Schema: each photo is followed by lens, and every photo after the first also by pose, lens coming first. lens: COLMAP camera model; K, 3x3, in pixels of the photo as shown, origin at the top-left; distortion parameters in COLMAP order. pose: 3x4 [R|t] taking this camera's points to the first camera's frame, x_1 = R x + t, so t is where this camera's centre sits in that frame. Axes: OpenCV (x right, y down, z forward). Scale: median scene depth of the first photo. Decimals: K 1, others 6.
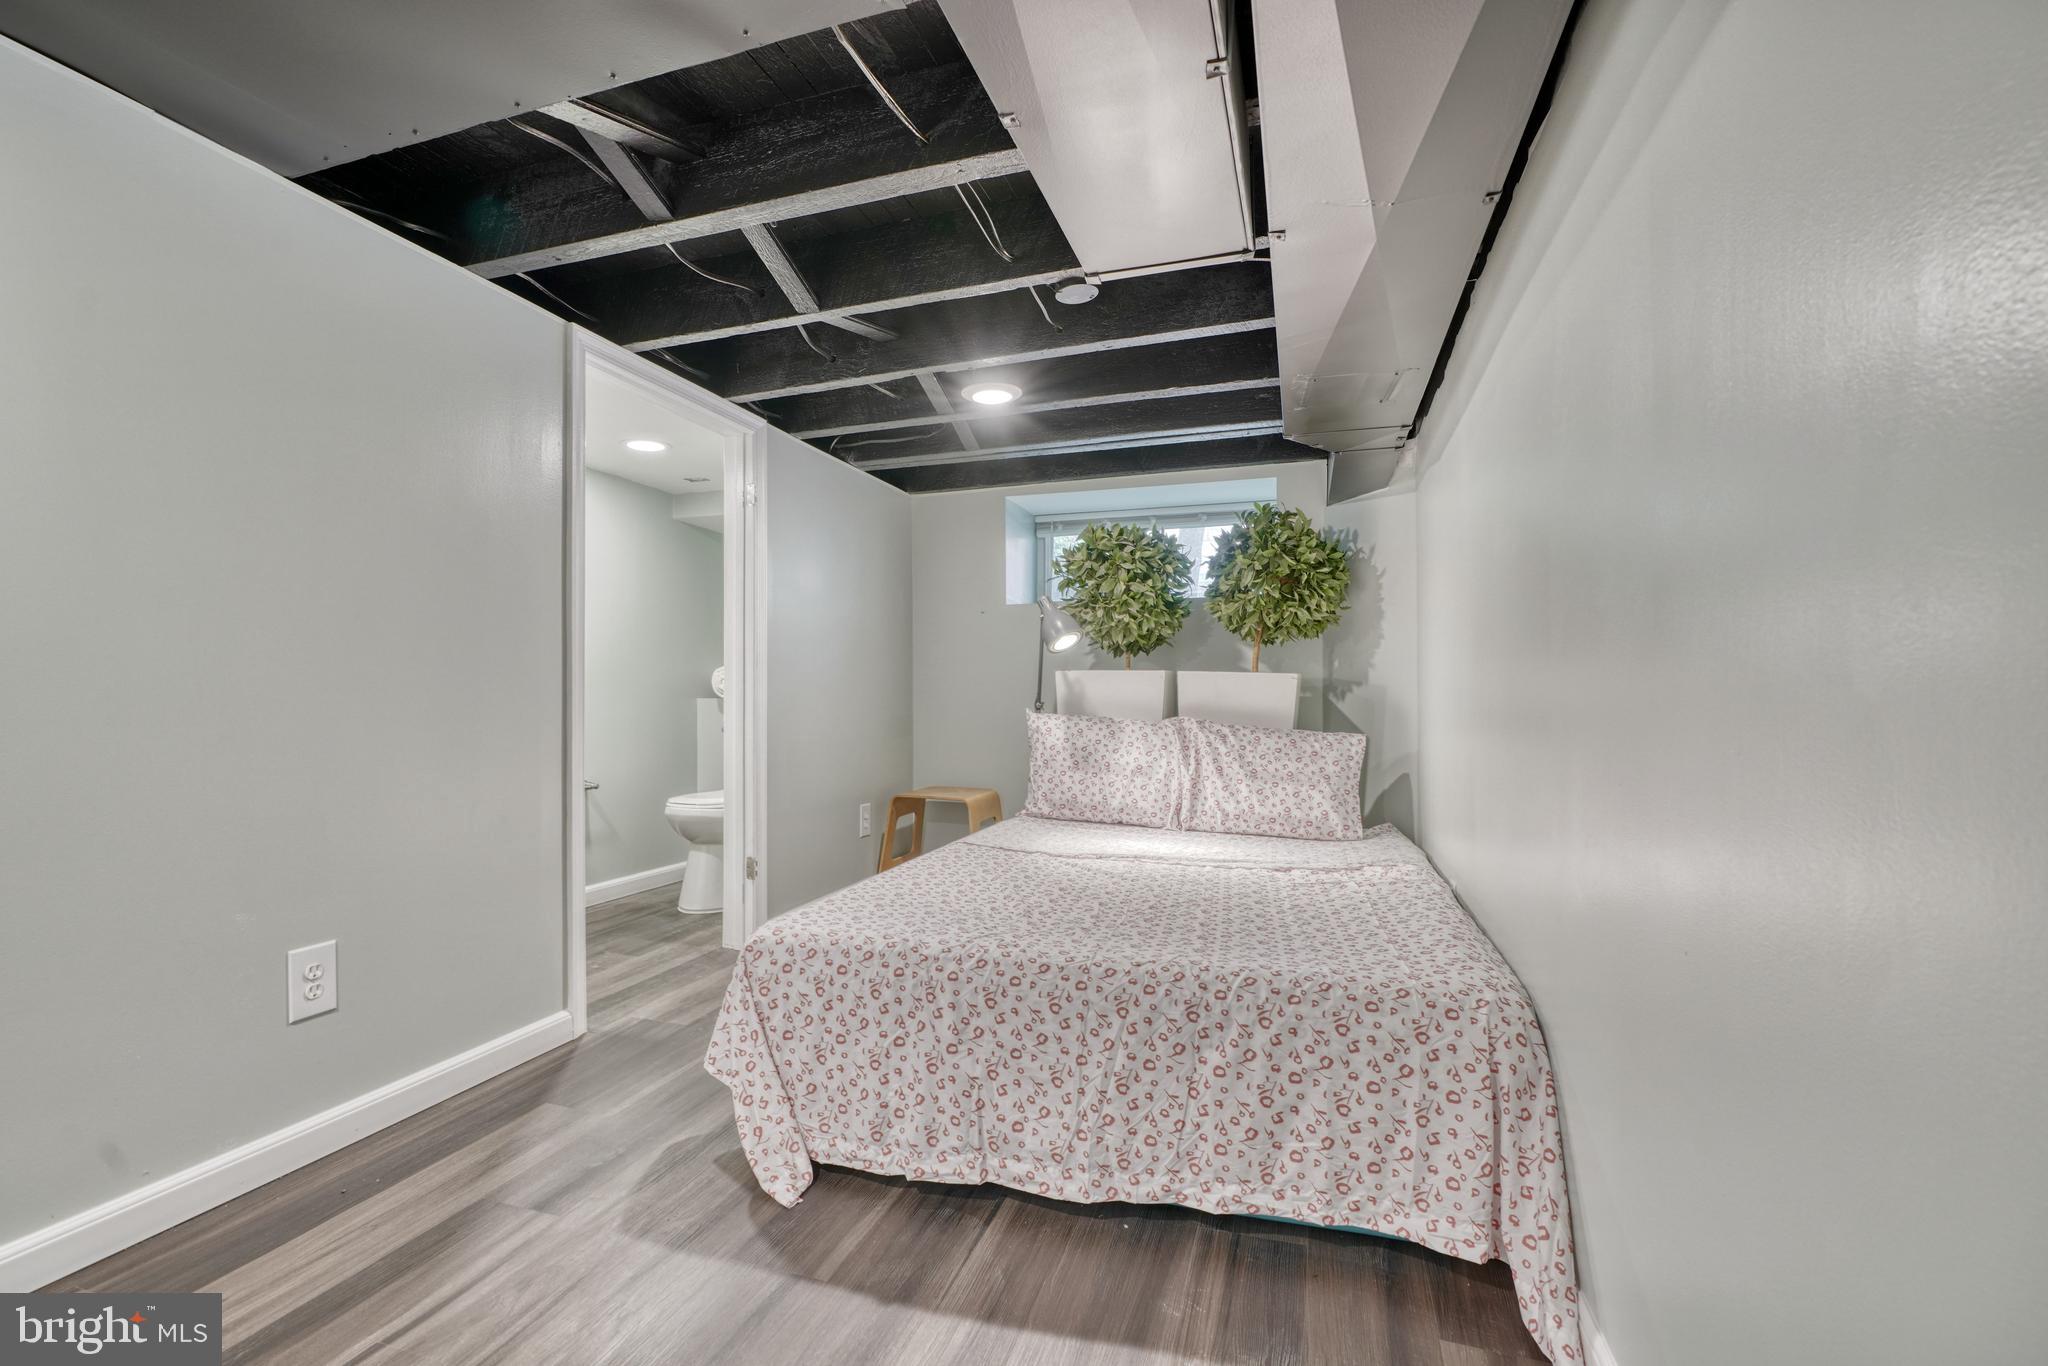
lens RADIAL K [[919.6, 0, 1006.8], [0, 919.6, 710.9], [0, 0, 1]] dist [-0.012415, 0.006220]
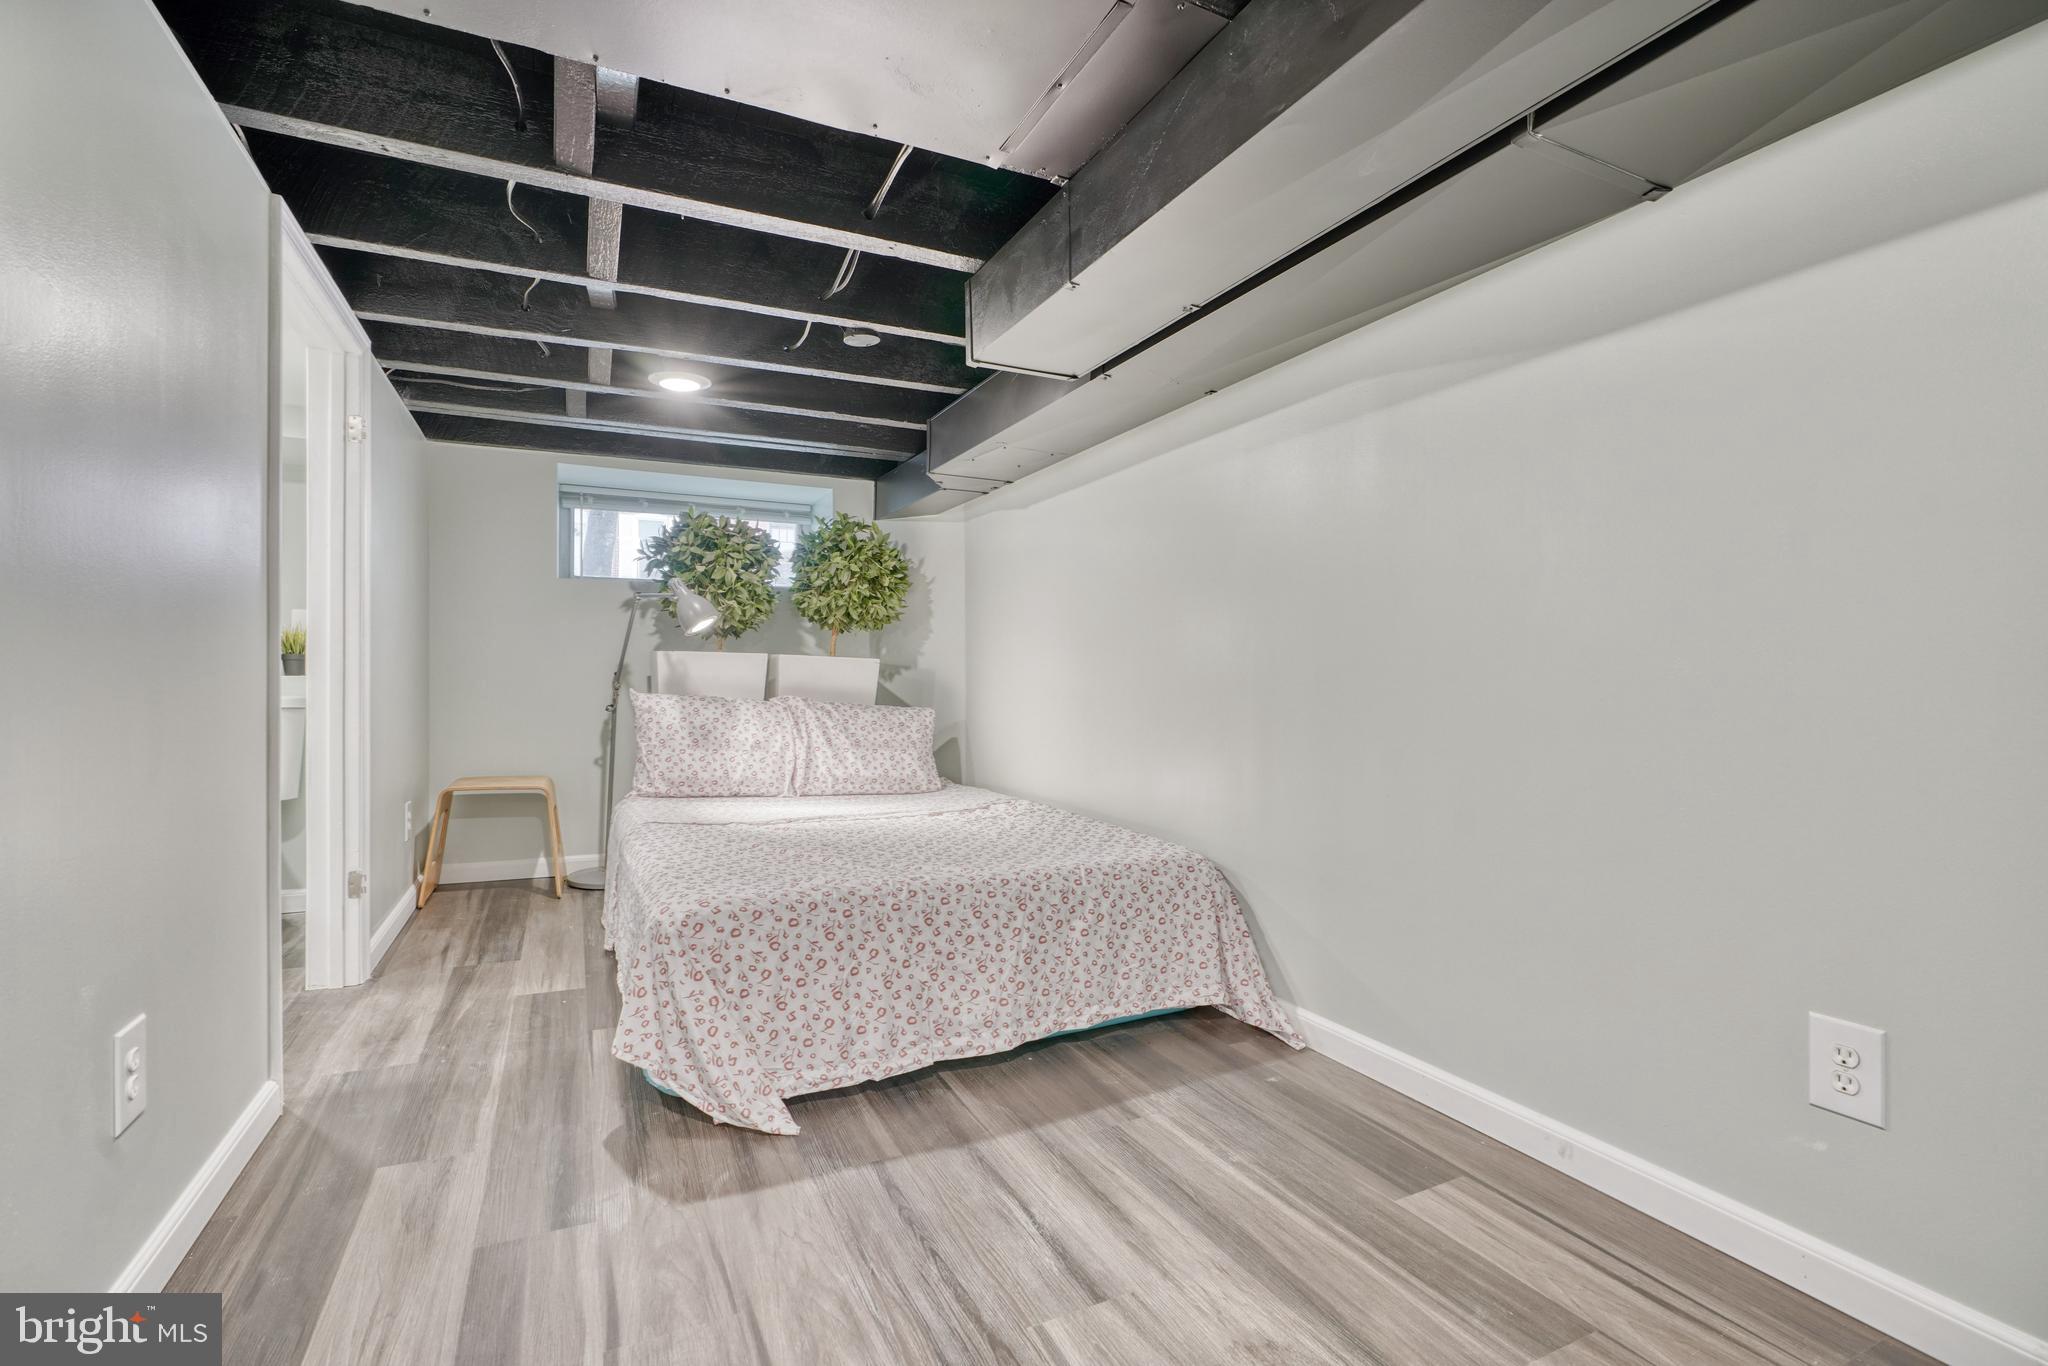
lens RADIAL K [[919.6, 0, 1020.4], [0, 919.6, 680.0], [0, 0, 1]] dist [-0.012415, 0.006220]
pose [[0.718723, 0.002920, 0.695290, -0.763700], [0.004170, 0.999955, -0.008509, -0.003623], [-0.695284, 0.009015, 0.718679, -0.001617]]
